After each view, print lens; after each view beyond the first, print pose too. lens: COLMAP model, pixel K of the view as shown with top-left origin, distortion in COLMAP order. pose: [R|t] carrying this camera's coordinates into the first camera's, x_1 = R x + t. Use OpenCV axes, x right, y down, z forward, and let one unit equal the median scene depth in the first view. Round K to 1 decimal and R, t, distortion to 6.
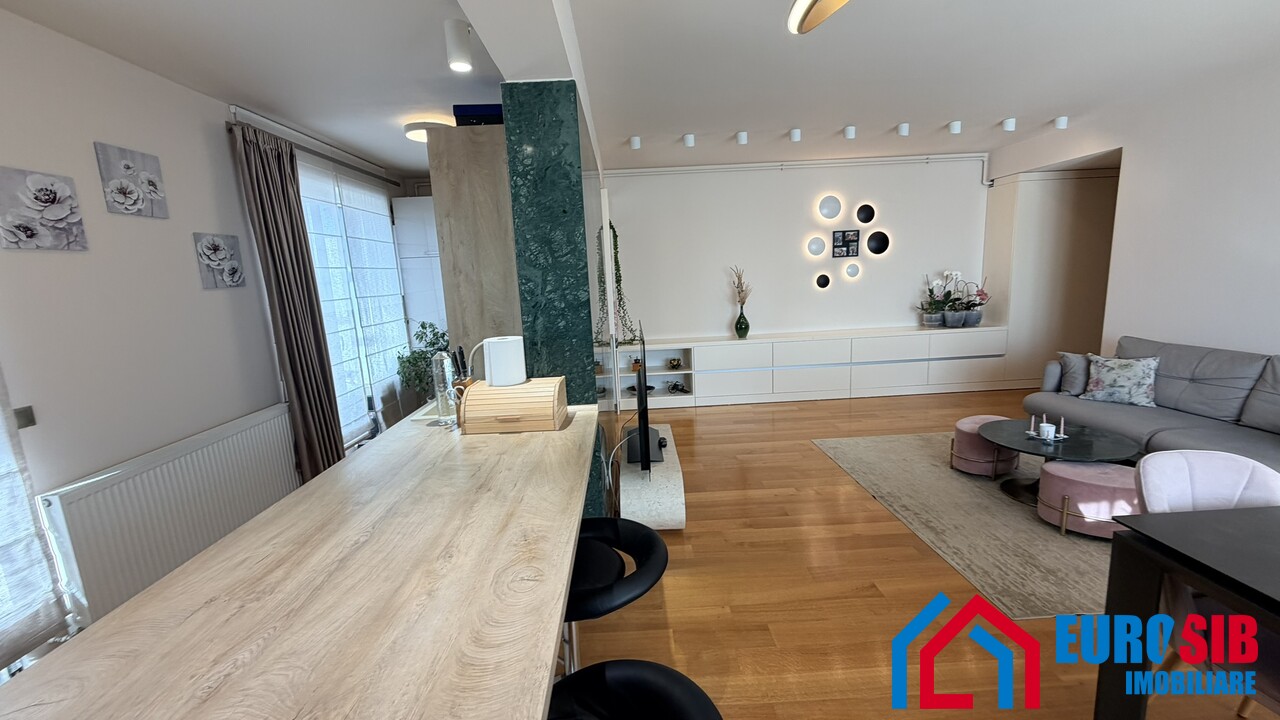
lens RADIAL K [[510.5, 0, 635.3], [0, 510.5, 360.2], [0, 0, 1]] dist [0.000709, -0.000090]
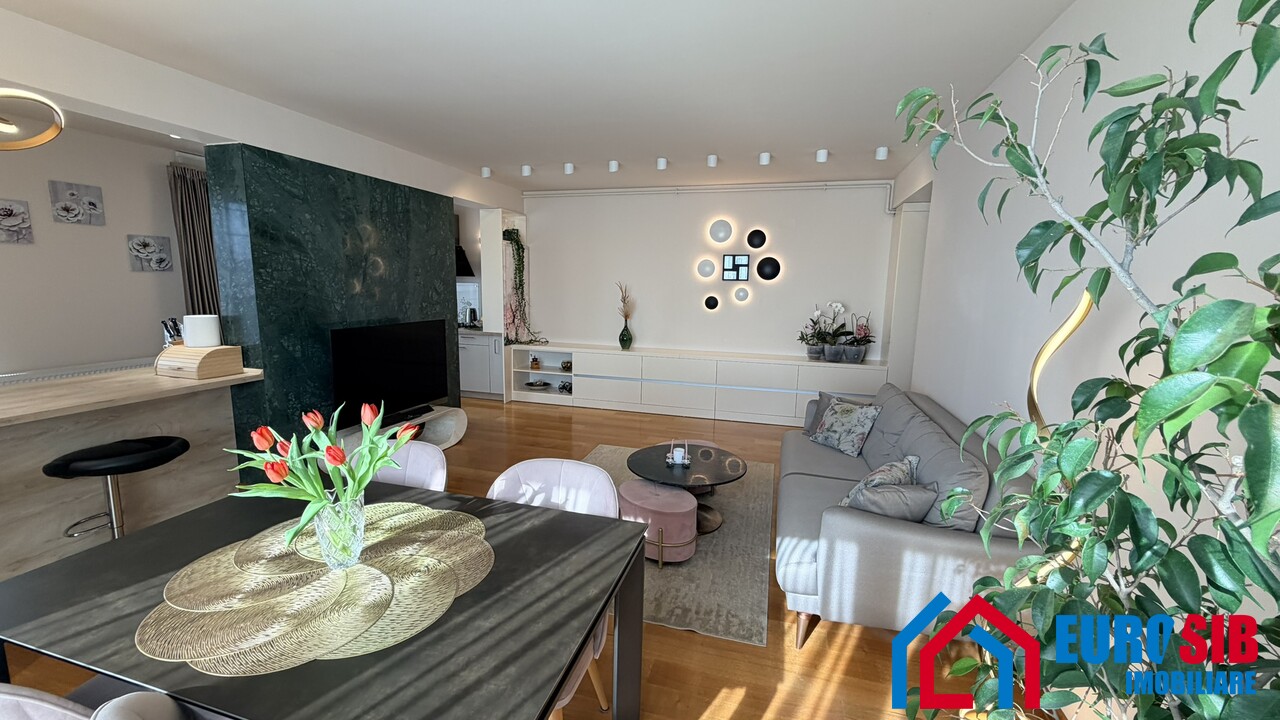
lens RADIAL K [[510.5, 0, 634.7], [0, 510.5, 360.4], [0, 0, 1]] dist [0.000709, -0.000090]
pose [[0.950534, 0.112332, -0.289598, 0.990763], [-0.116458, 0.993191, 0.003004, -0.046733], [0.287964, 0.030870, 0.957144, -0.034985]]
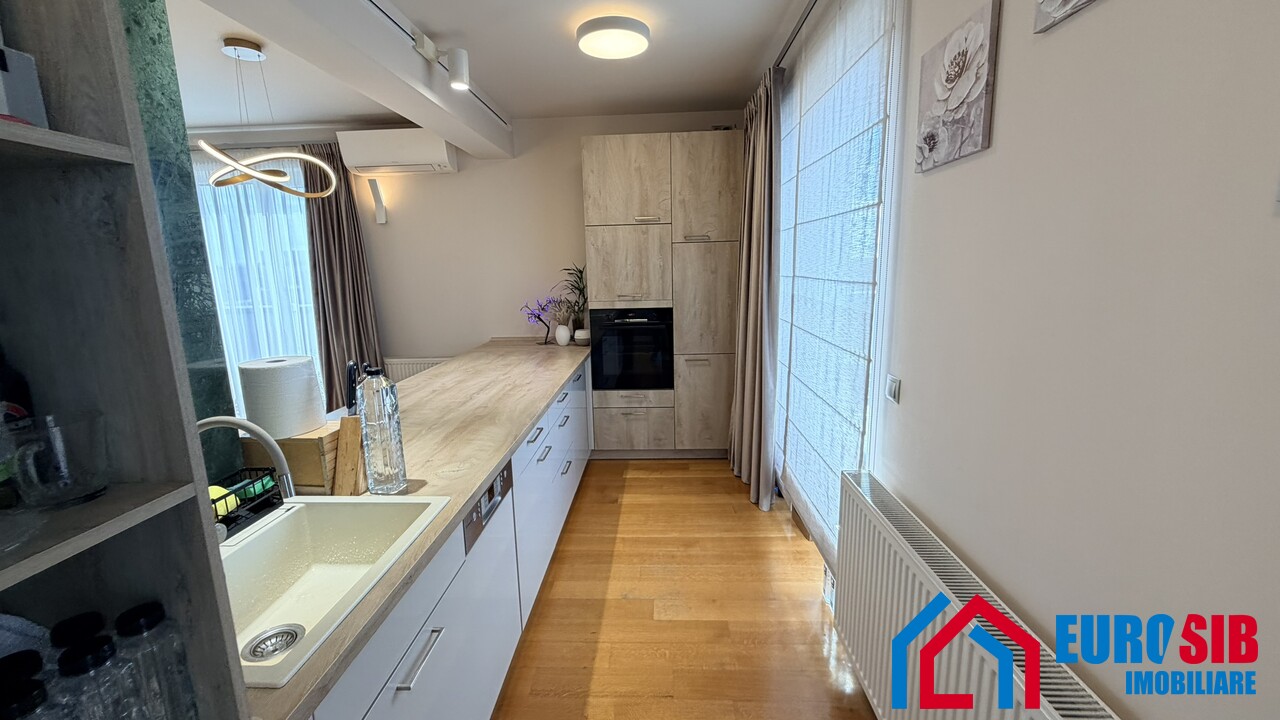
lens RADIAL K [[510.5, 0, 634.6], [0, 510.5, 357.7], [0, 0, 1]] dist [0.000709, -0.000090]
pose [[-0.994550, 0.059667, 0.085497, -0.537056], [0.085429, 0.936460, 0.340213, -0.158136], [-0.059765, 0.345663, -0.936454, 1.120656]]
